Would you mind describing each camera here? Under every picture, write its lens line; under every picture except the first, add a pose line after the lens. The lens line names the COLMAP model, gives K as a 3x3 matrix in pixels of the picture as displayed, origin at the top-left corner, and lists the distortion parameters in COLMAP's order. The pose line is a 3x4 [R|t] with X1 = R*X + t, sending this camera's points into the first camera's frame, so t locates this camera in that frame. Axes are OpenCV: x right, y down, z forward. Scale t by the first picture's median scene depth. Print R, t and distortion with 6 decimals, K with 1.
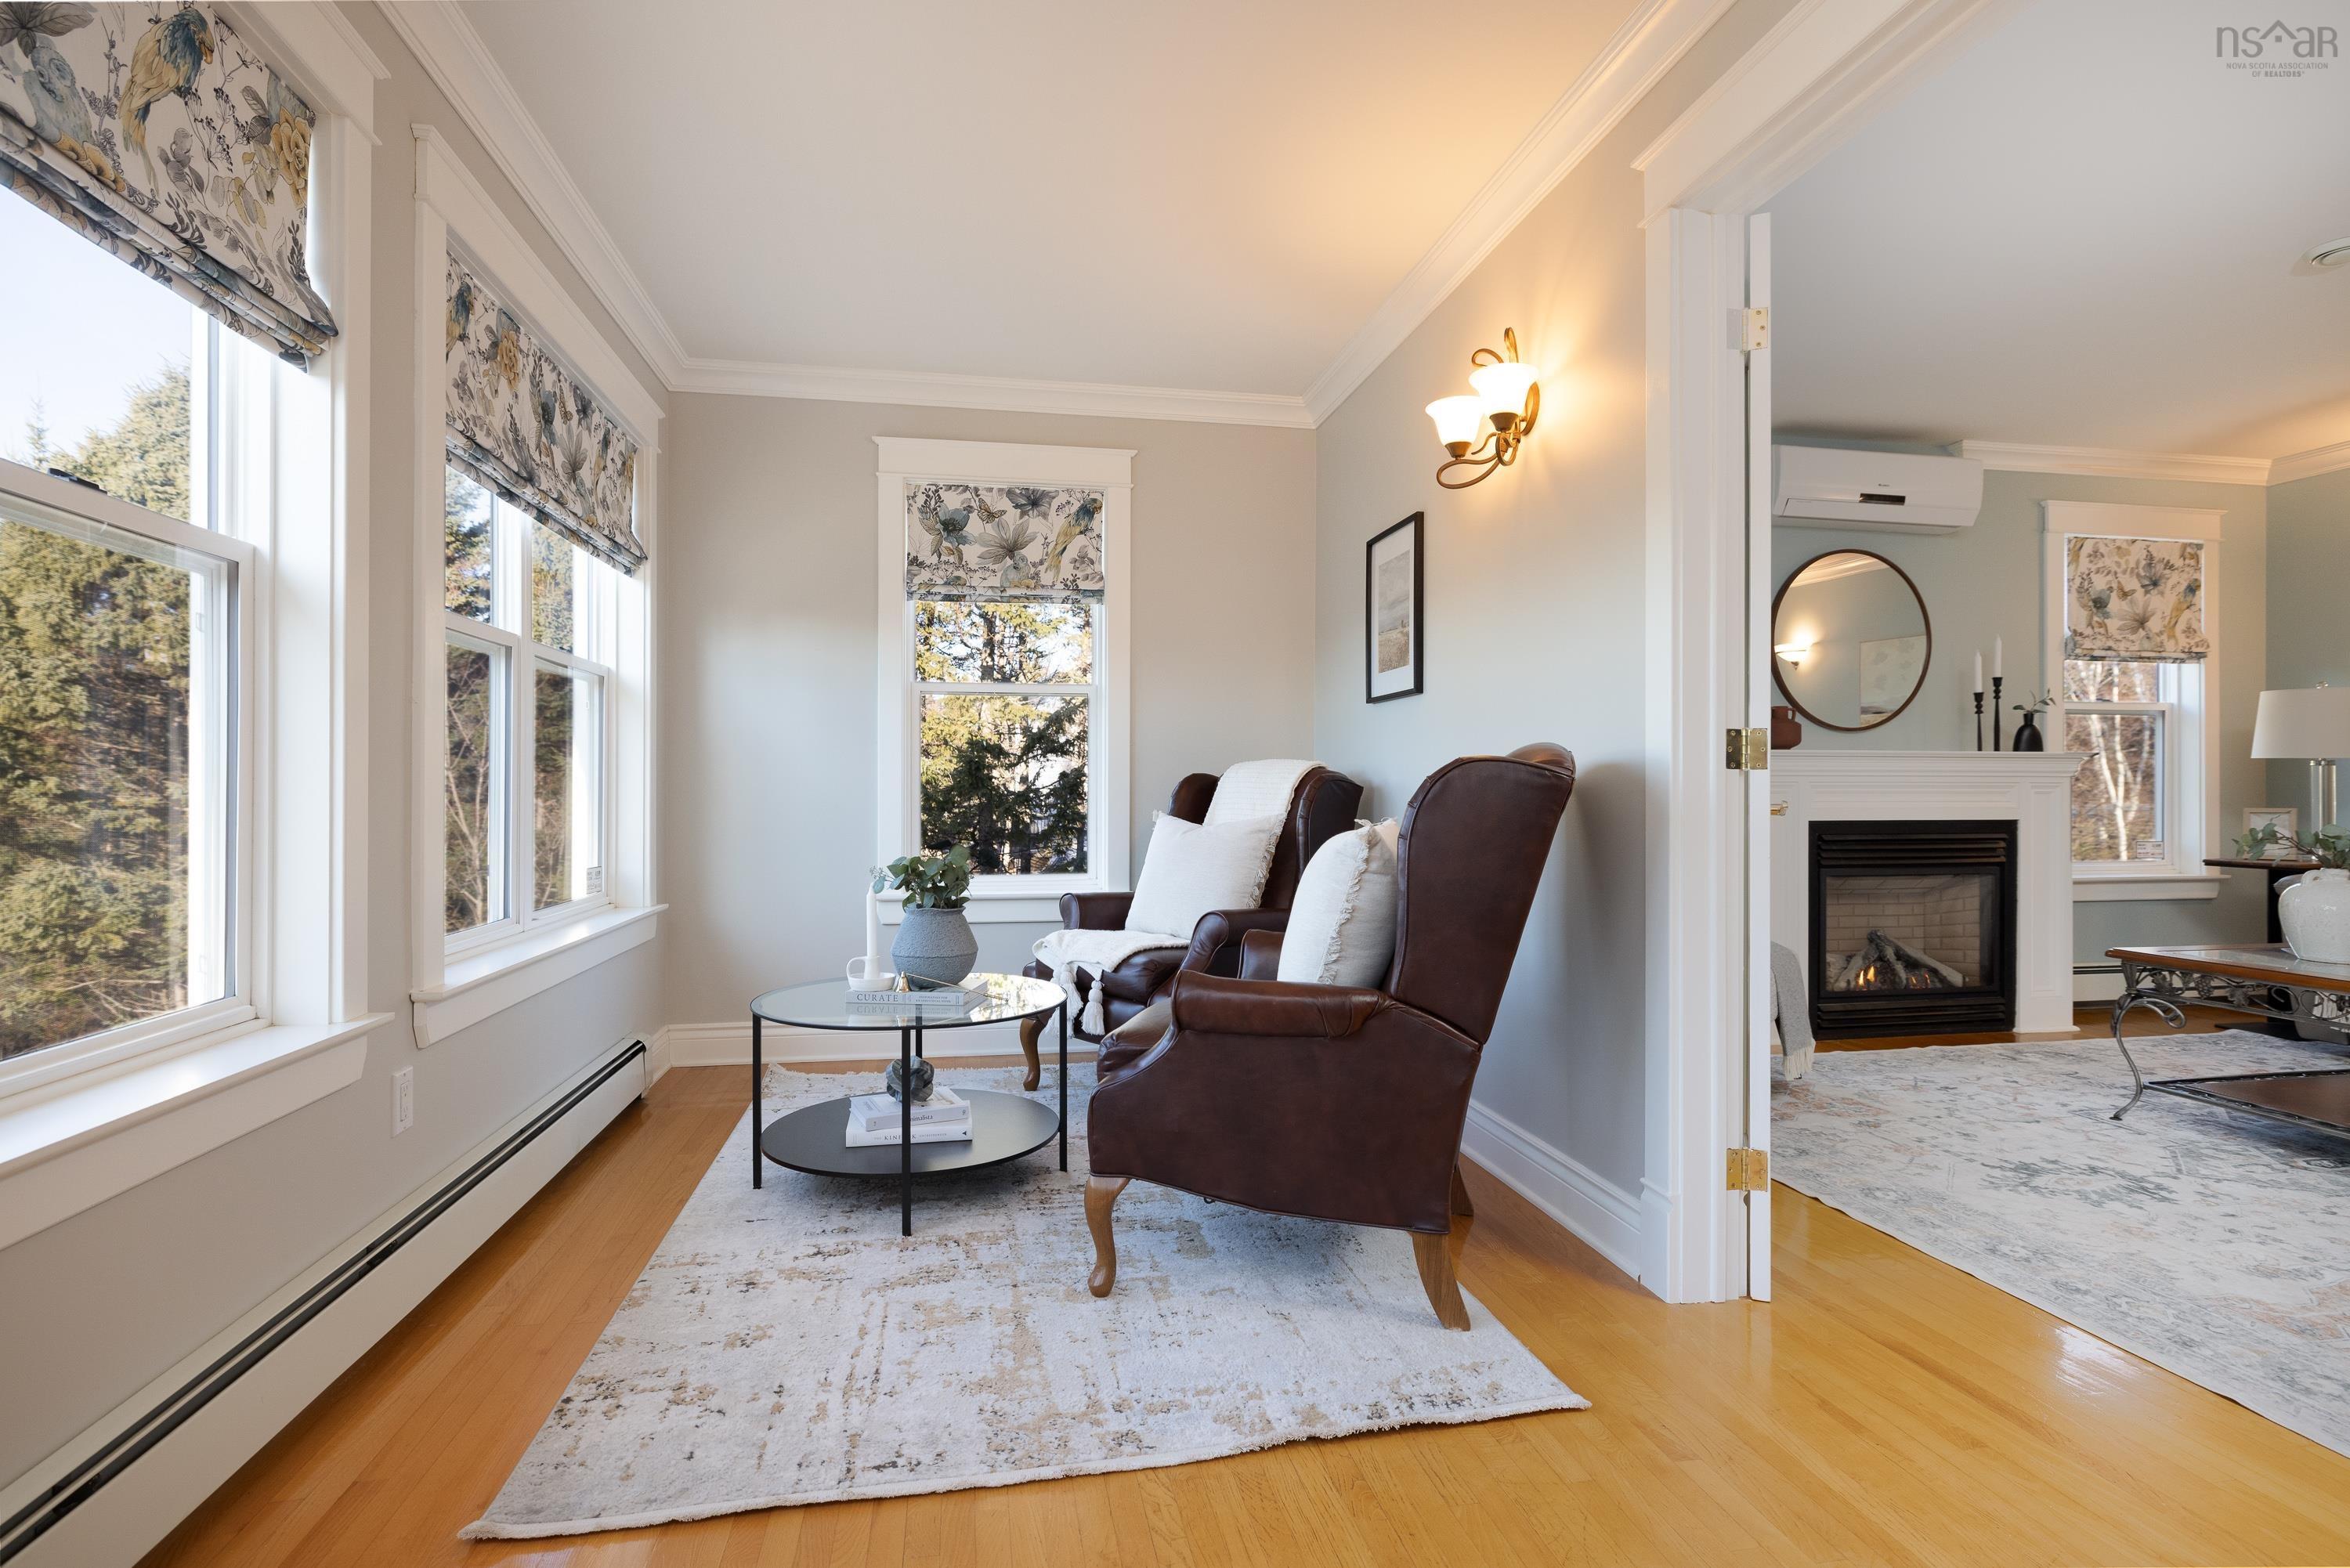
lens RADIAL K [[1168.0, 0, 1172.5], [0, 1168.0, 791.6], [0, 0, 1]] dist [-0.001137, 0.000042]
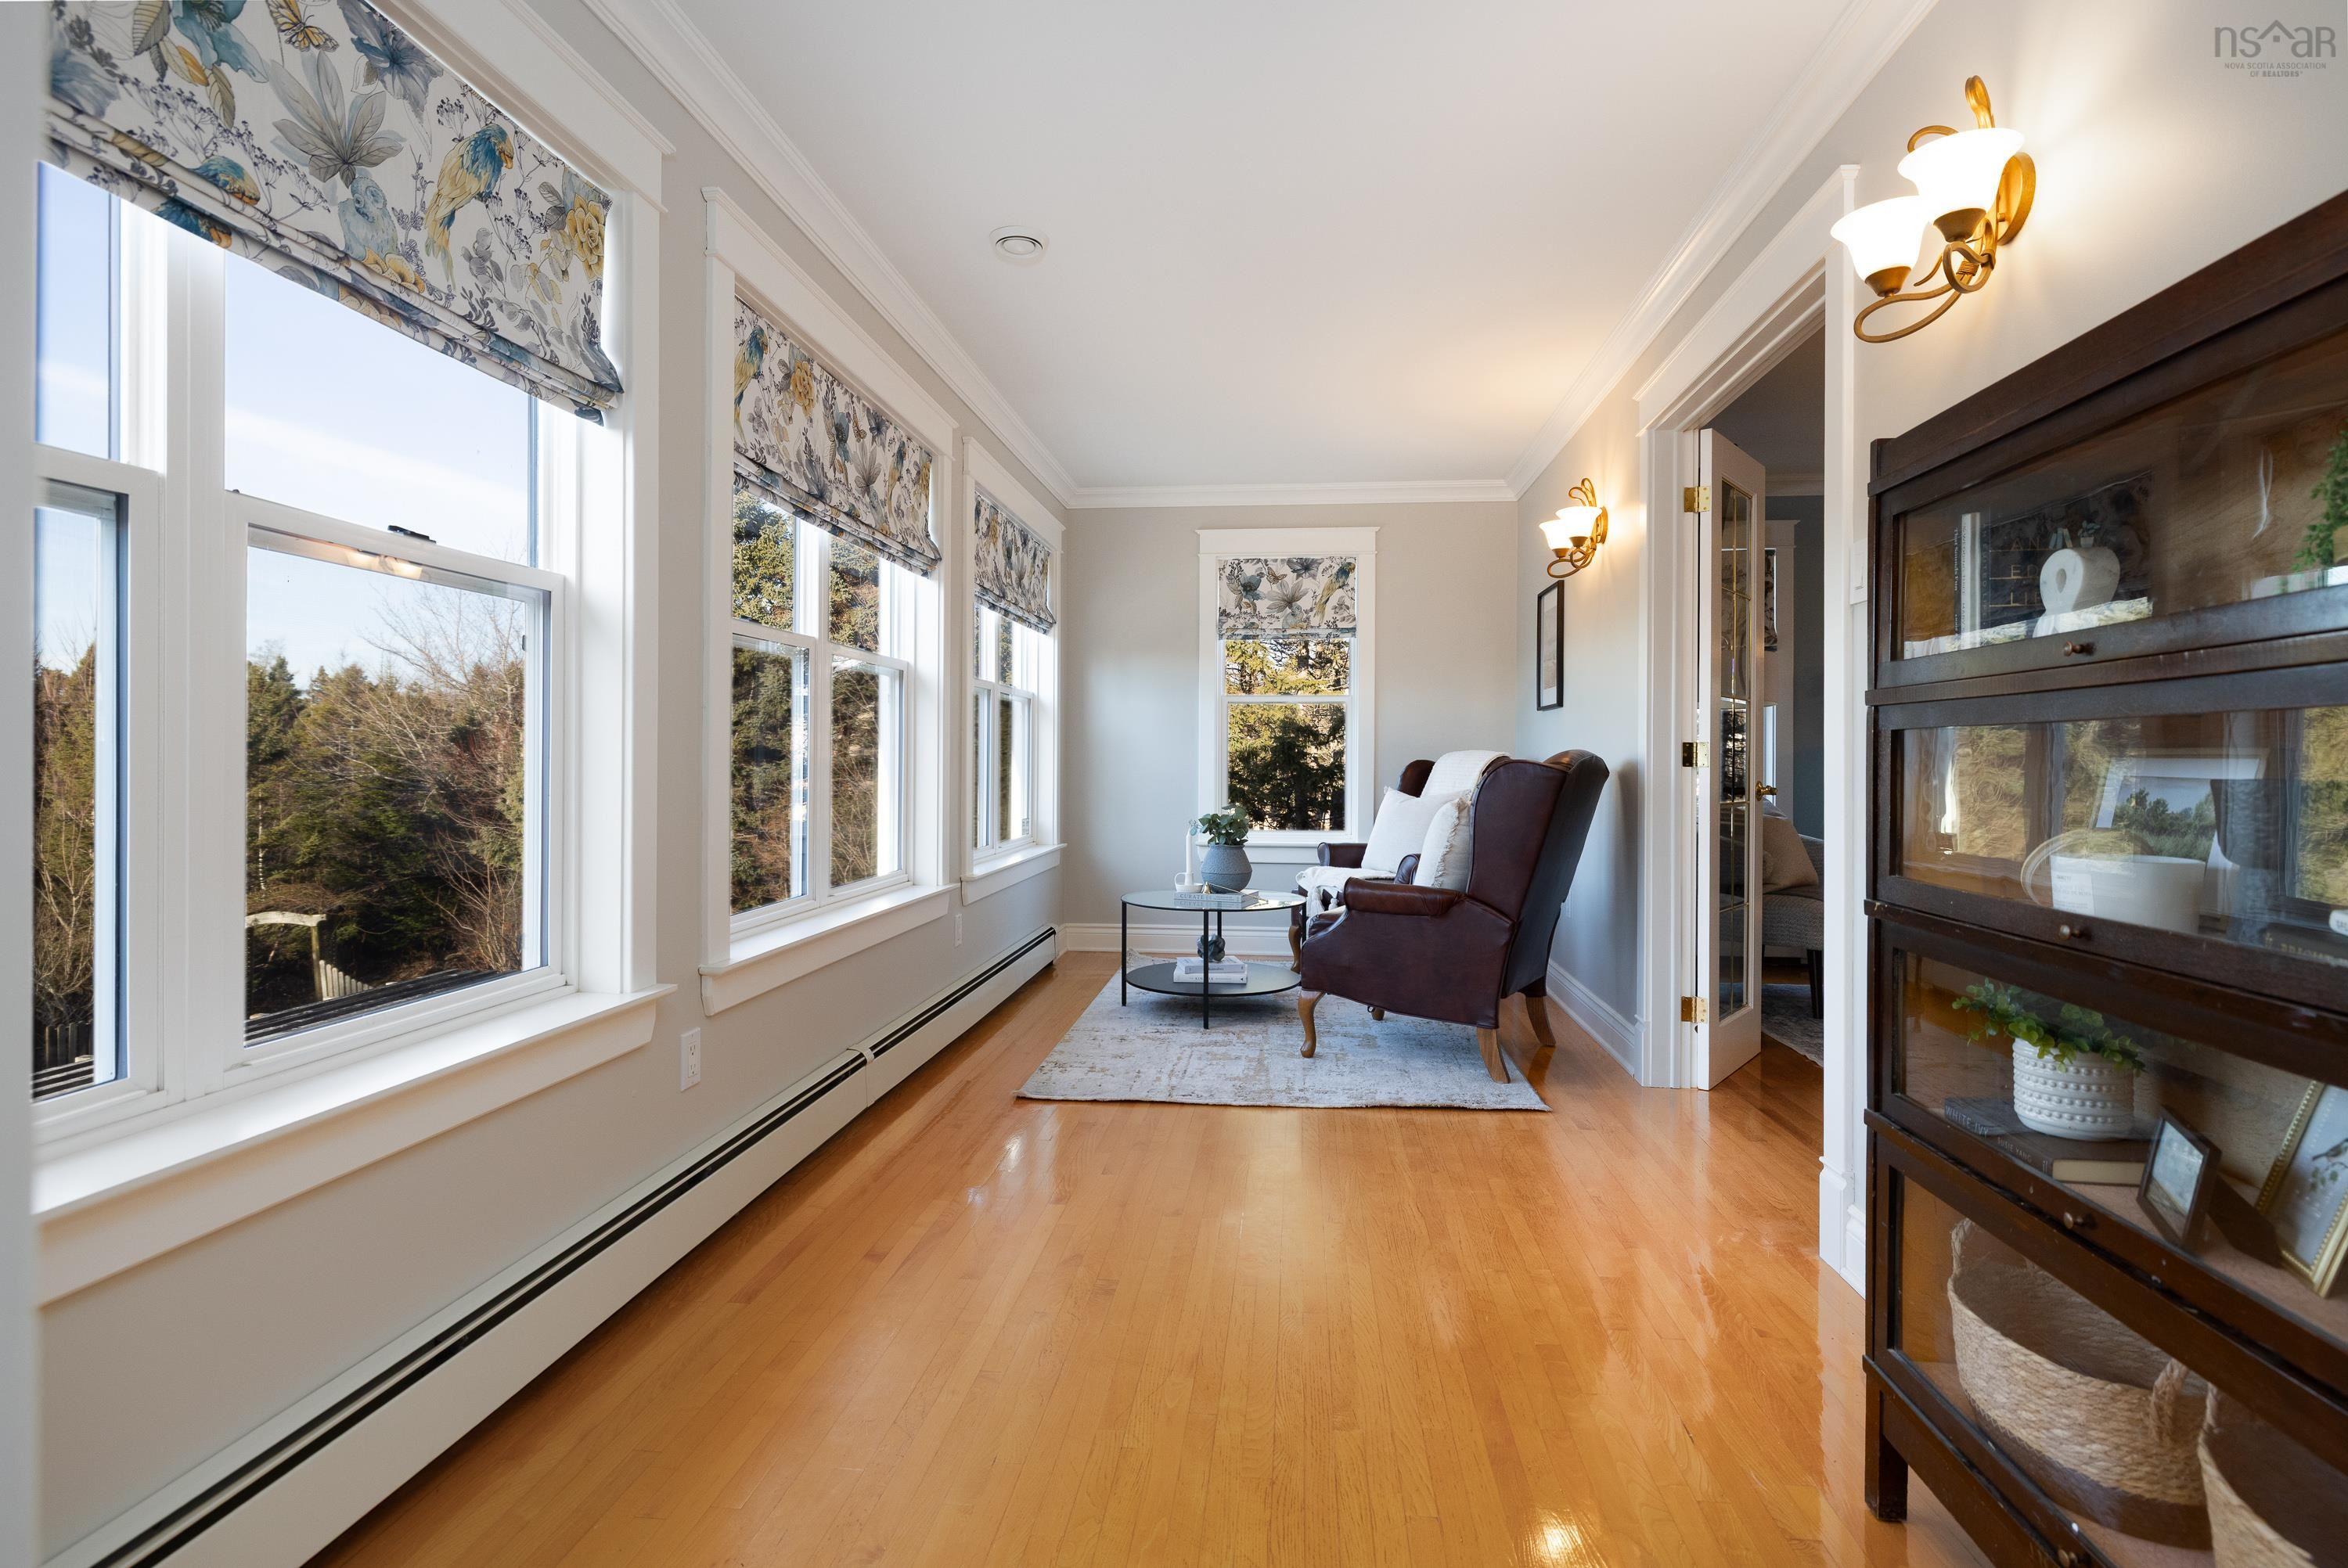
lens RADIAL K [[1166.9, 0, 1171.5], [0, 1166.9, 791.6], [0, 0, 1]] dist [-0.001137, 0.000042]
pose [[0.959120, 0.011017, -0.282784, 0.152941], [-0.003716, 0.999646, 0.026342, -0.015475], [0.282975, -0.024215, 0.958822, -0.489593]]
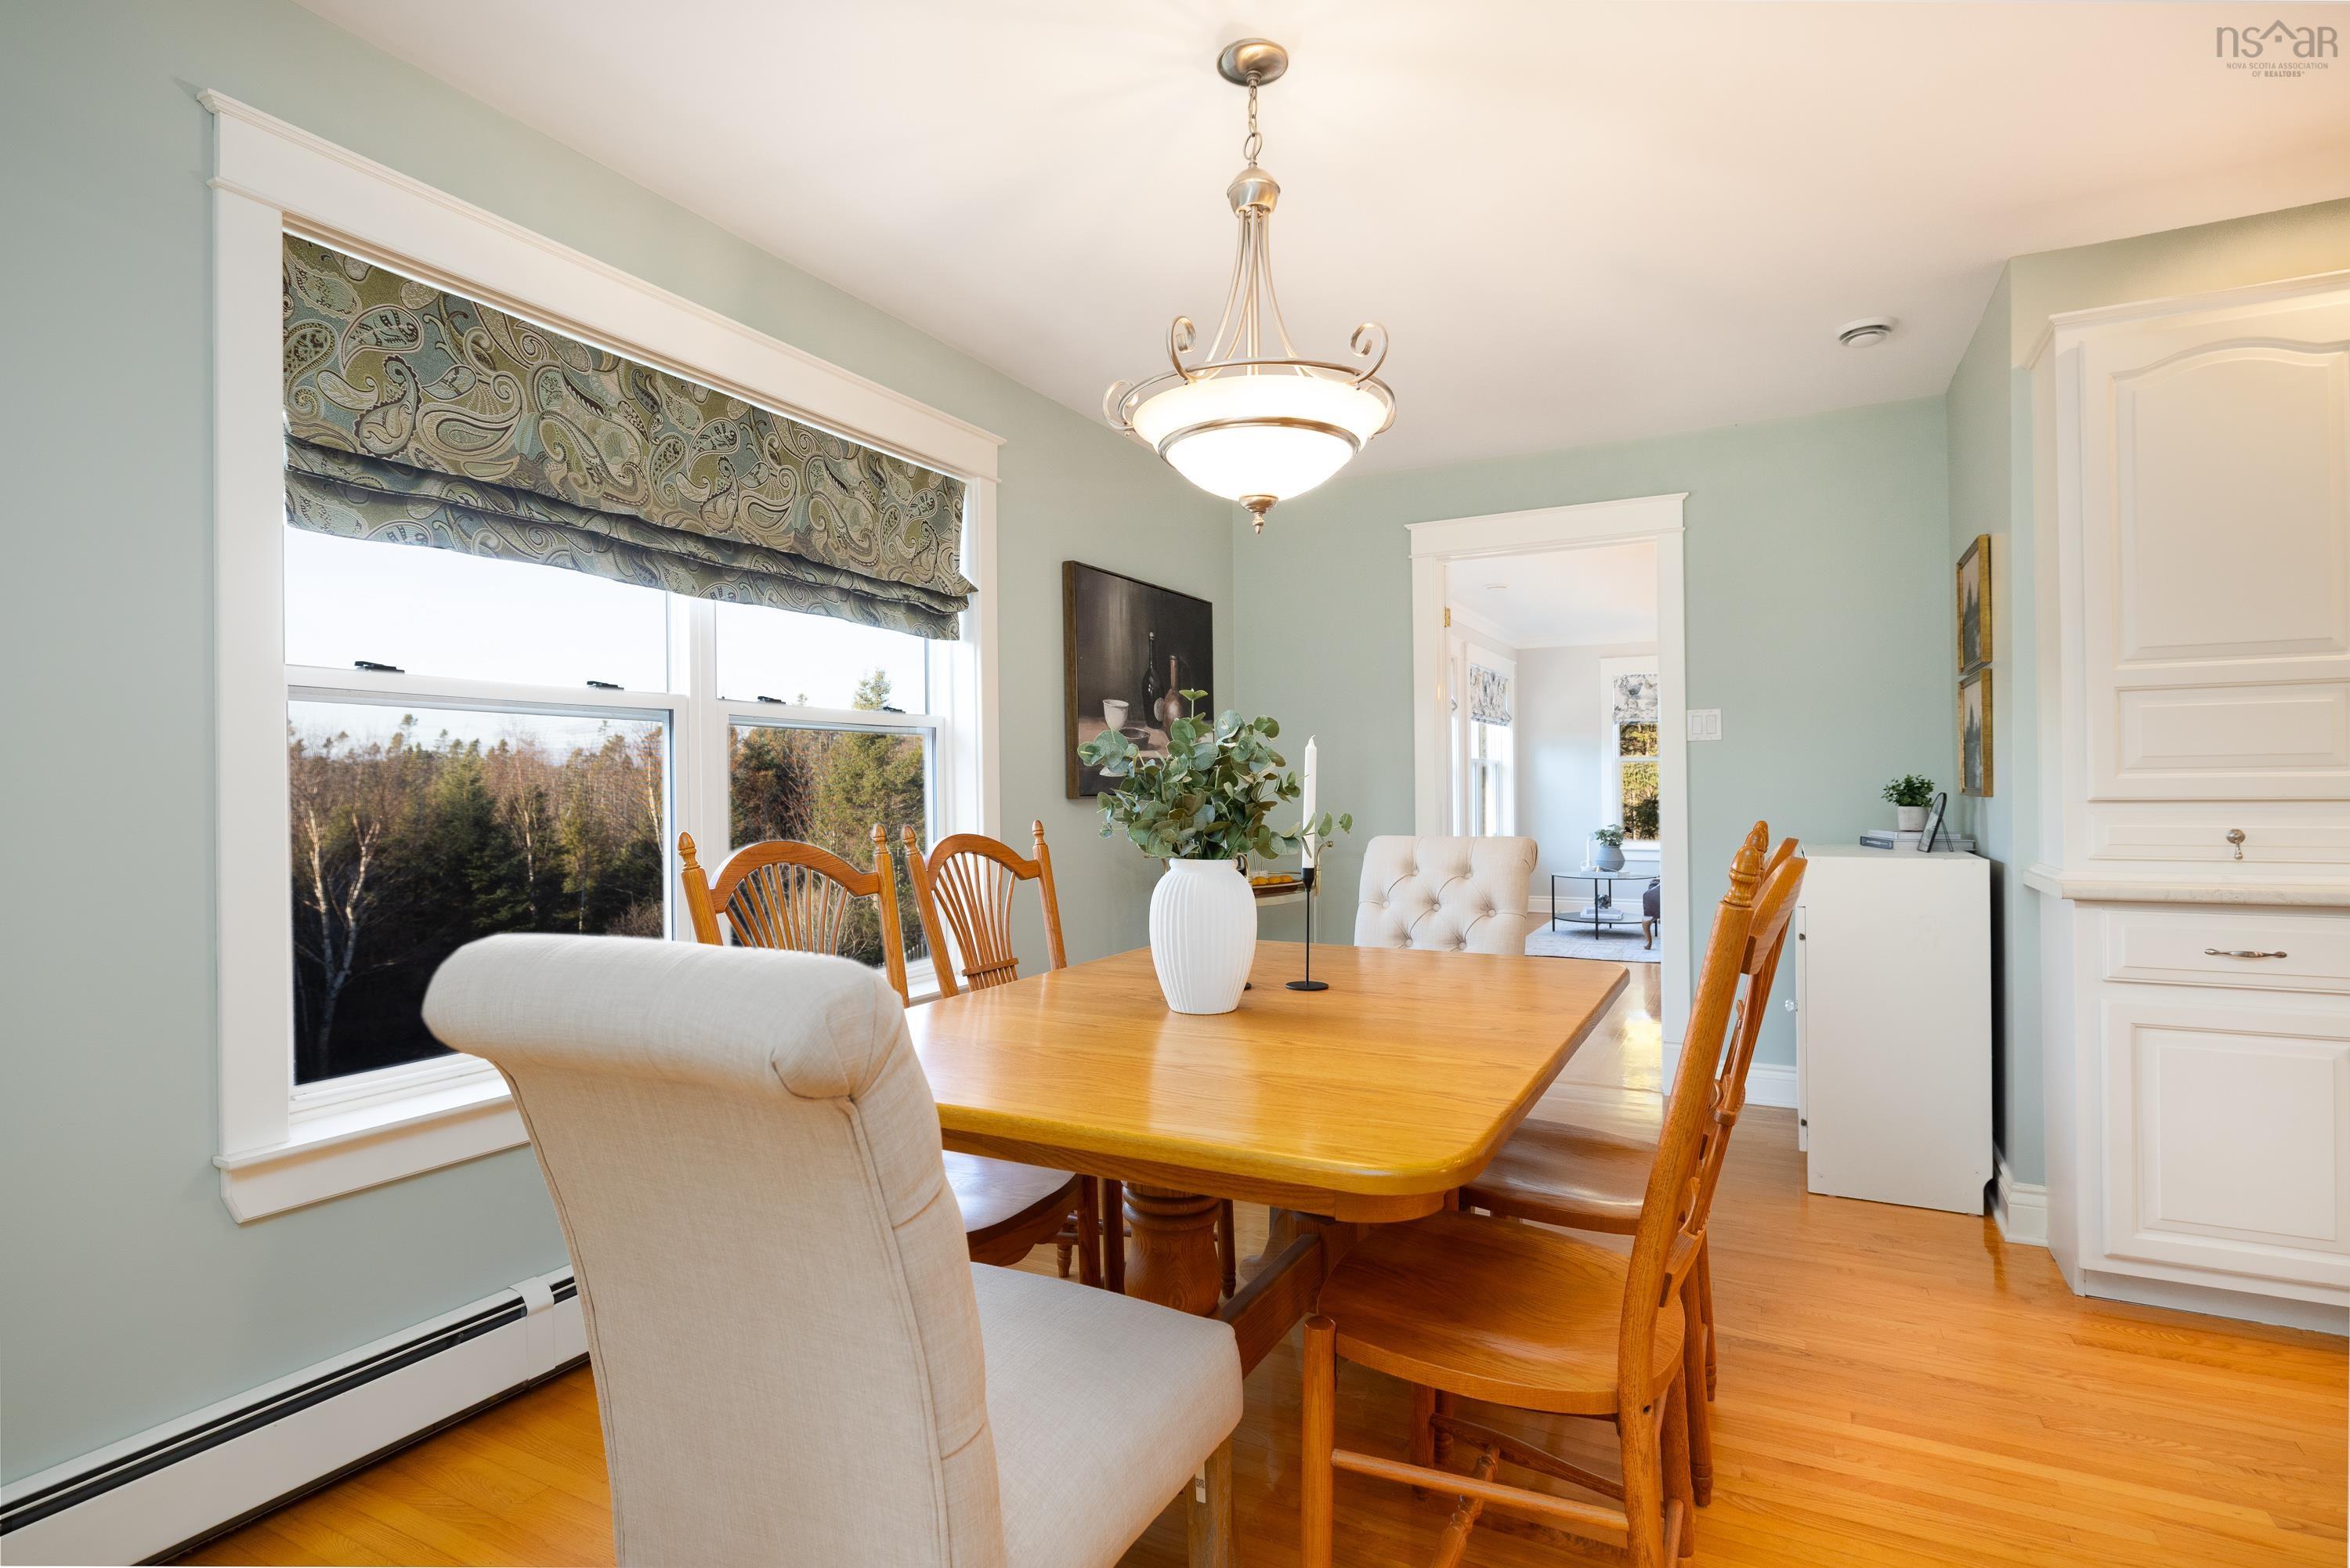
lens RADIAL K [[1168.0, 0, 1172.5], [0, 1168.0, 791.6], [0, 0, 1]] dist [-0.001137, 0.000042]
pose [[0.787912, -0.008112, -0.615734, 0.626156], [0.011248, 0.999936, 0.001218, -0.046918], [0.615685, -0.007885, 0.787953, -1.698682]]
